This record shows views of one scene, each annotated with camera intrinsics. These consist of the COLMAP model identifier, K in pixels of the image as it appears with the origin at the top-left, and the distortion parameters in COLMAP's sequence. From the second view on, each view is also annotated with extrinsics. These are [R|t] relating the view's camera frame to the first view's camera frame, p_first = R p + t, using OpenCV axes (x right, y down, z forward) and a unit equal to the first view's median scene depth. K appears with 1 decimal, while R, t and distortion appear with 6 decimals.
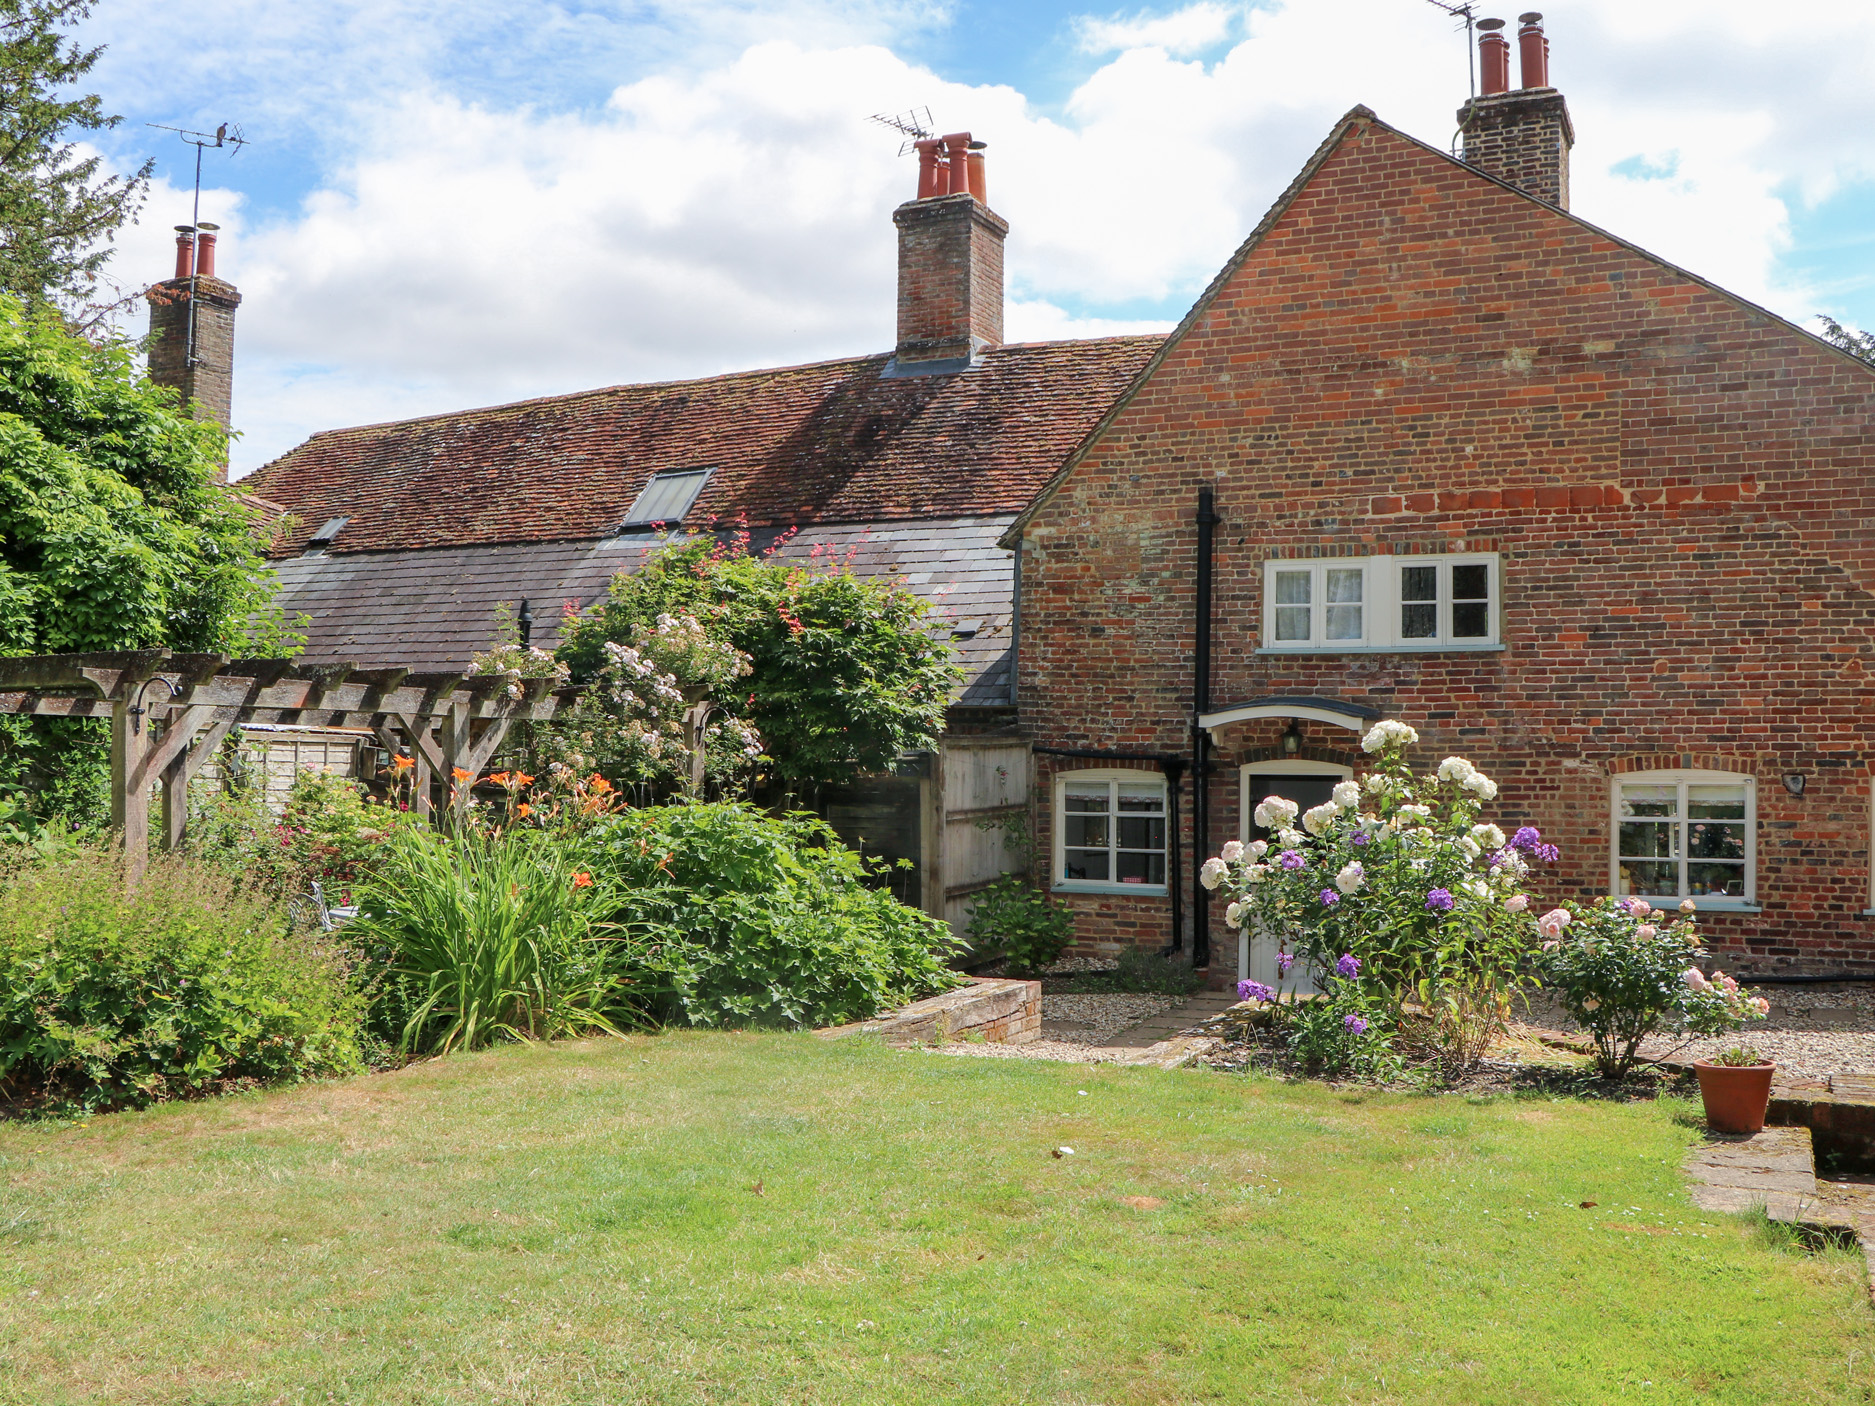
lens RADIAL K [[1838.4, 0, 937.5], [0, 1838.4, 703.0], [0, 0, 1]] dist [-0.197231, 0.165471]
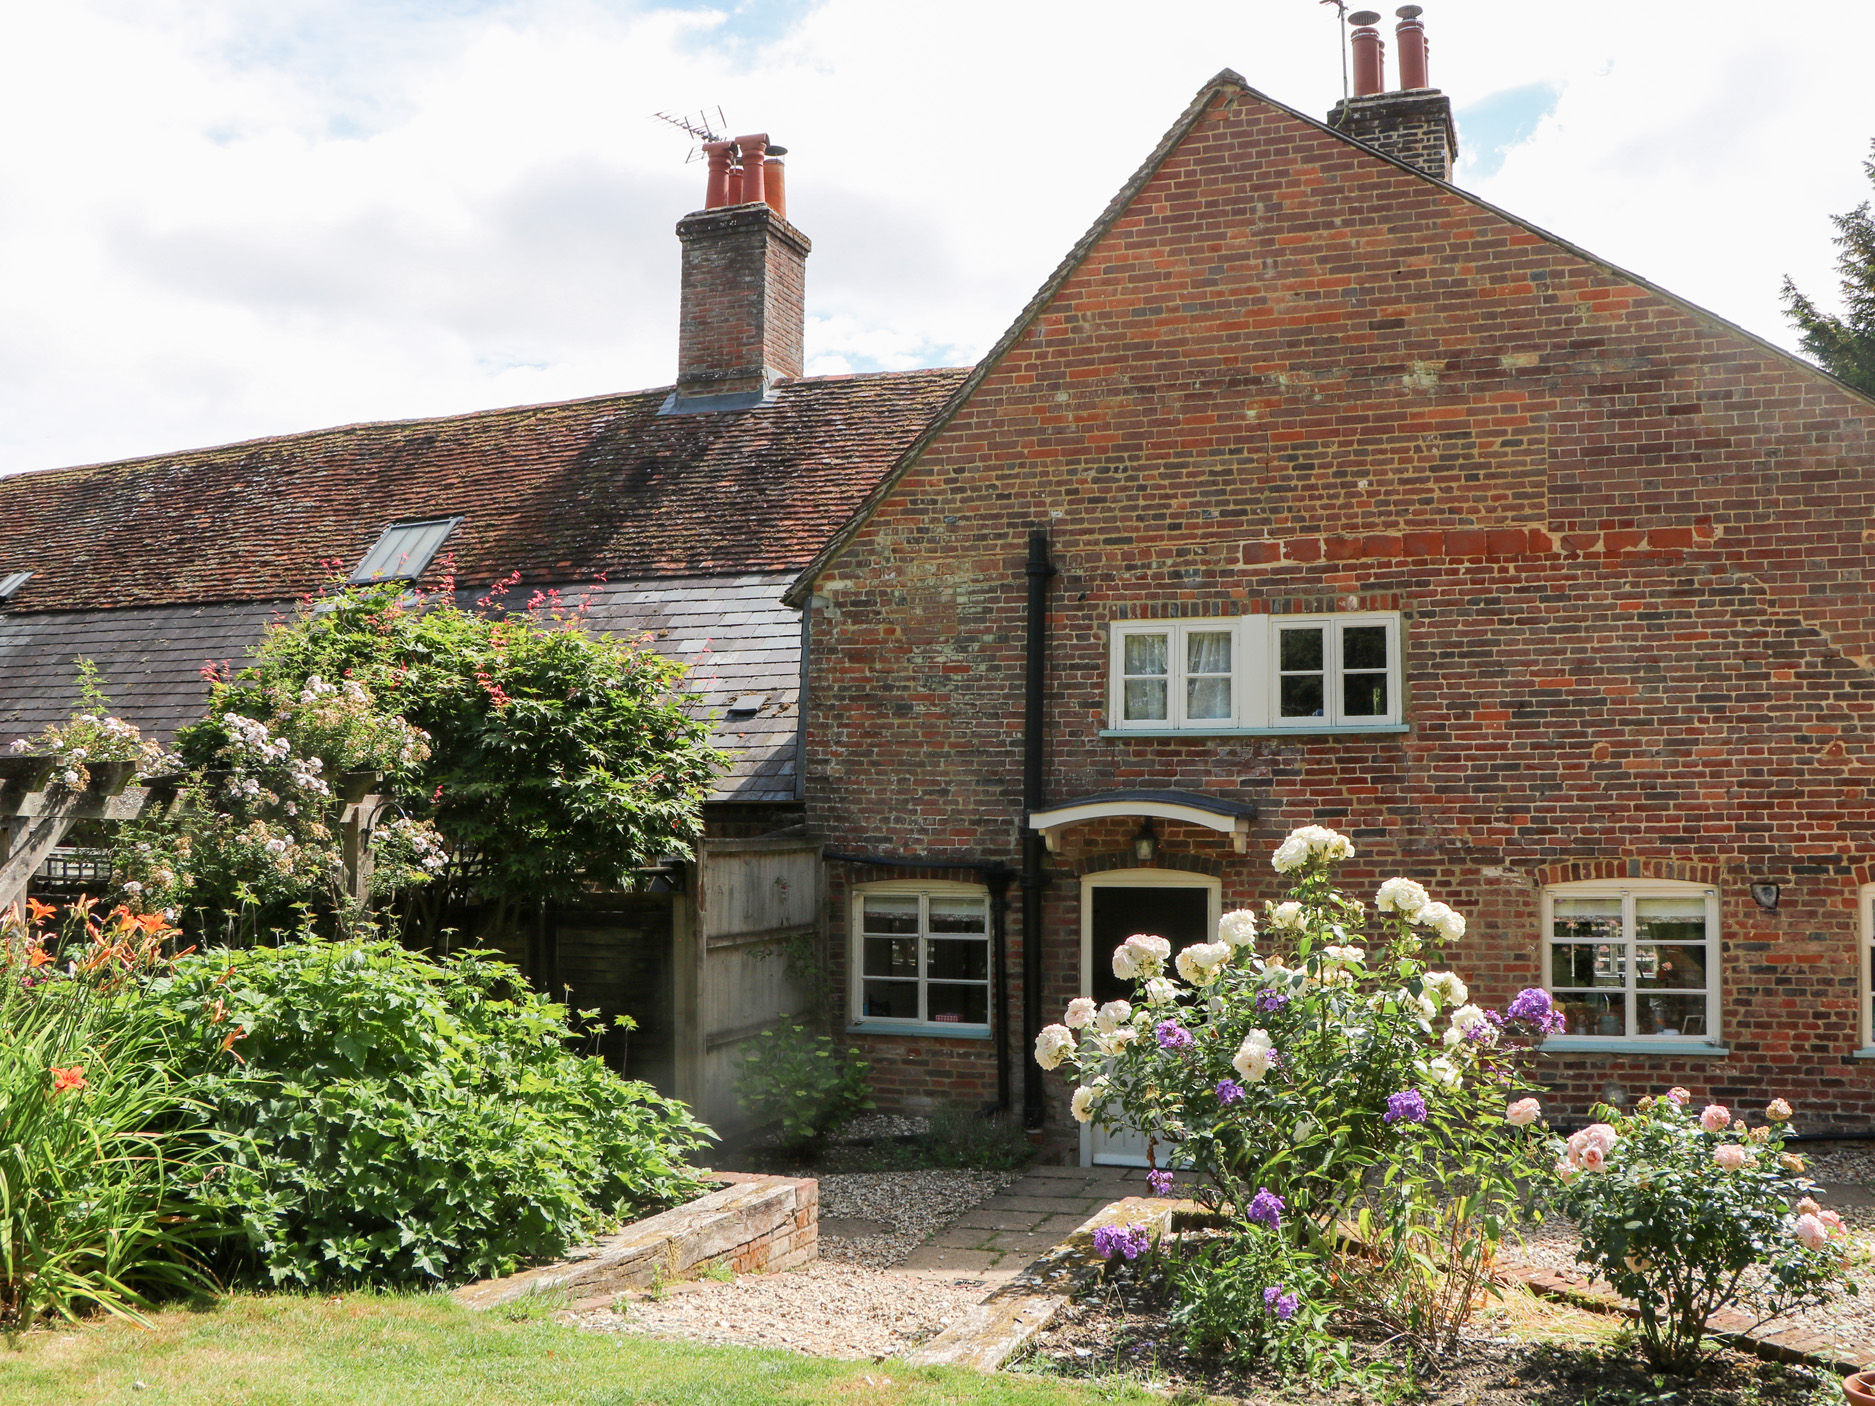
lens RADIAL K [[1838.4, 0, 937.5], [0, 1838.4, 703.0], [0, 0, 1]] dist [-0.197231, 0.165471]
pose [[0.995579, 0.005374, 0.093777, 0.028457], [-0.000773, 0.998797, -0.049028, -0.002146], [-0.093927, 0.048739, 0.994385, 0.212343]]
